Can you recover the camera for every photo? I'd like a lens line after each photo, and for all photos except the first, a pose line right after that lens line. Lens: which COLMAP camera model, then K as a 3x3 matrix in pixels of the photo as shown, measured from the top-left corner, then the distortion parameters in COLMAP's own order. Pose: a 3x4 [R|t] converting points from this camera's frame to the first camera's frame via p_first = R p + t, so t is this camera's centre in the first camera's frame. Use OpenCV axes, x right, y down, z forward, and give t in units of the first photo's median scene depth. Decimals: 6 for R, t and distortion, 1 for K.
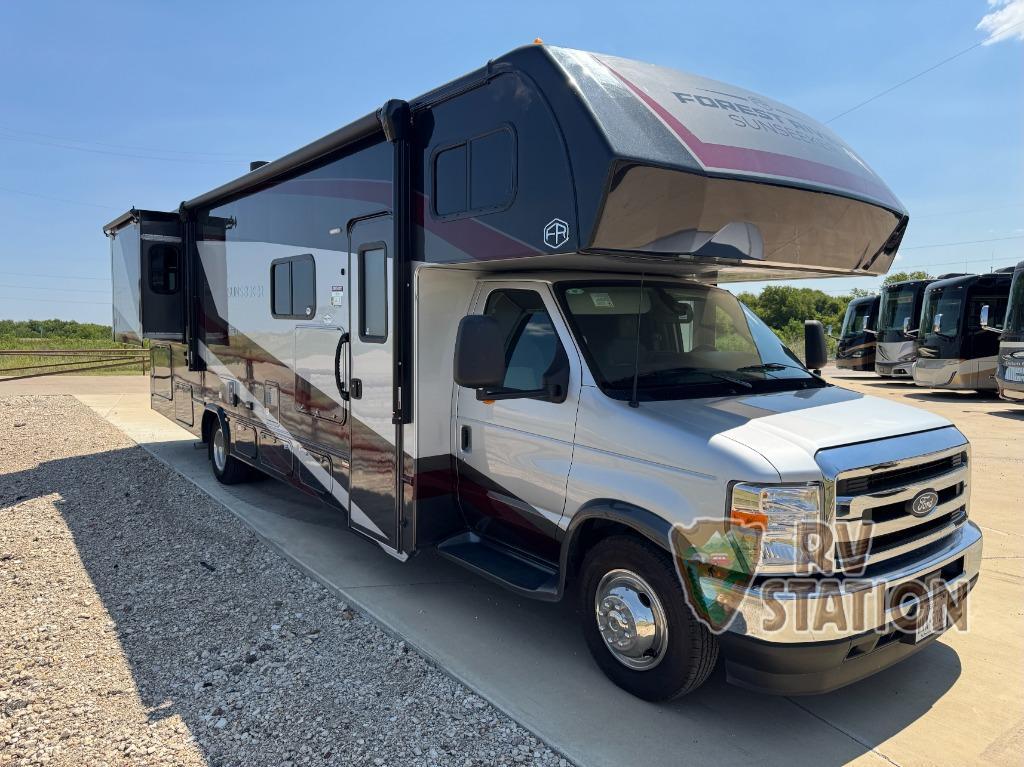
lens RADIAL K [[725.9, 0, 512.0], [0, 725.9, 383.5], [0, 0, 1]] dist [0.045550, -0.000843]
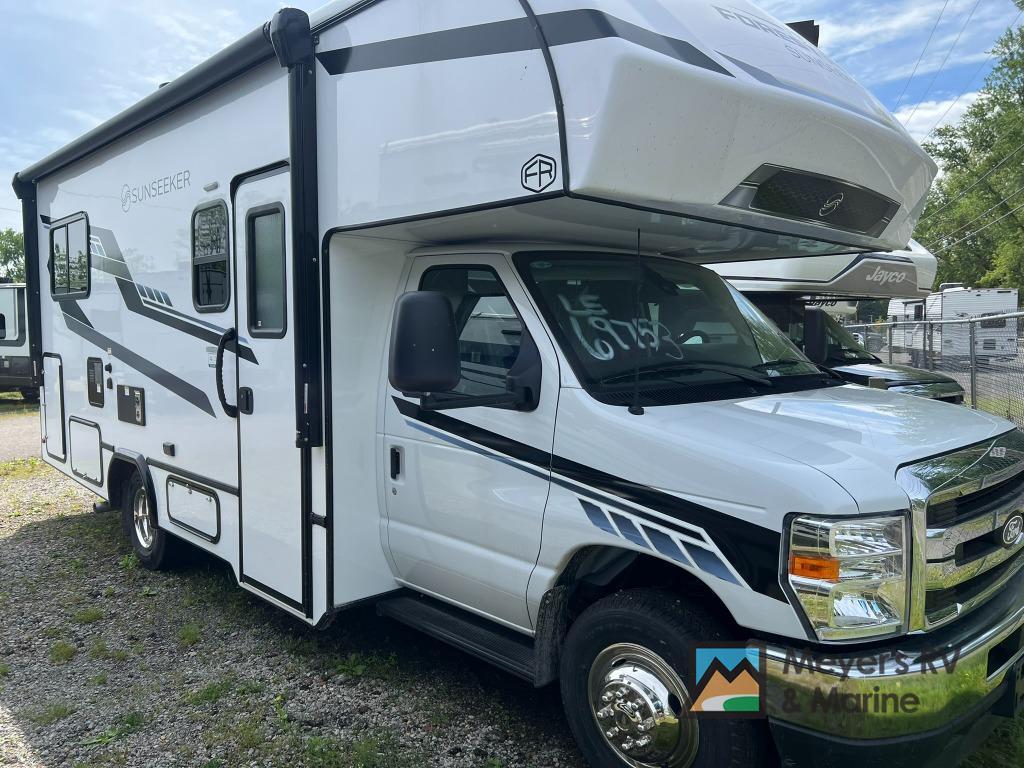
lens RADIAL K [[777.0, 0, 512.0], [0, 777.0, 384.0], [0, 0, 1]] dist [0.076954, 0.000720]
pose [[0.992933, -0.021152, 0.116773, -0.041001], [0.023308, 0.999582, -0.017125, 0.010786], [-0.116362, 0.019726, 0.993011, 0.197635]]
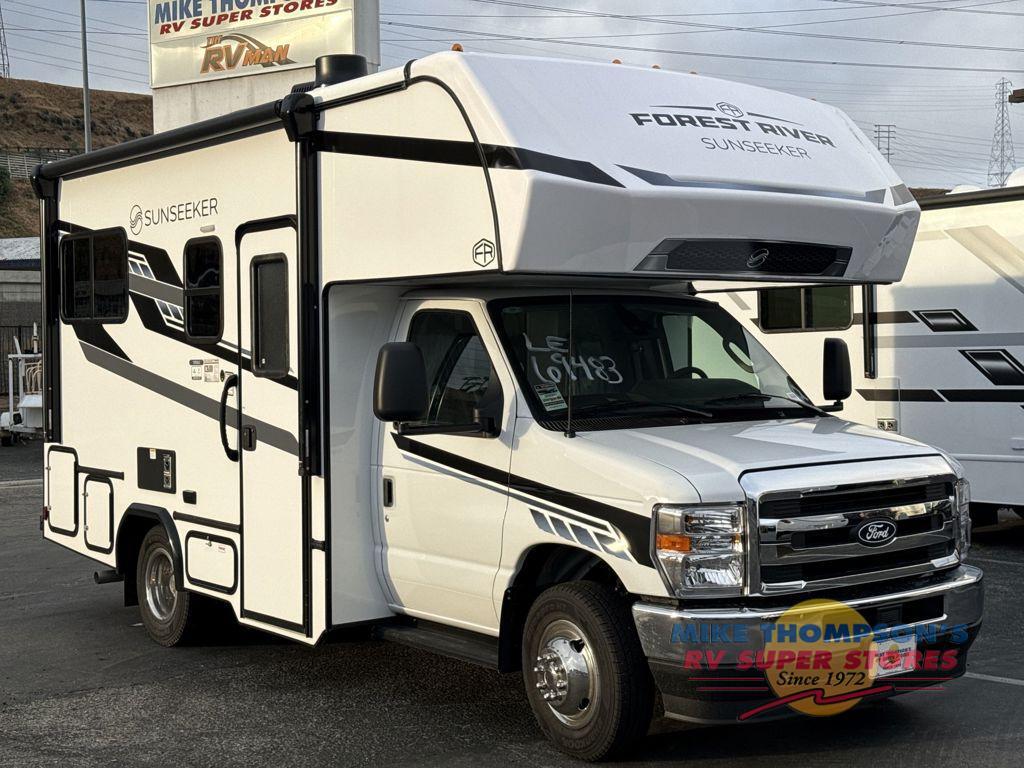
lens RADIAL K [[1505.3, 0, 512.0], [0, 1505.3, 384.0], [0, 0, 1]] dist [0.092440, 0.011986]
pose [[0.999731, -0.020971, 0.009952, 0.066859], [0.021604, 0.997418, -0.068484, 0.080433], [-0.008490, 0.068681, 0.997603, -0.766113]]
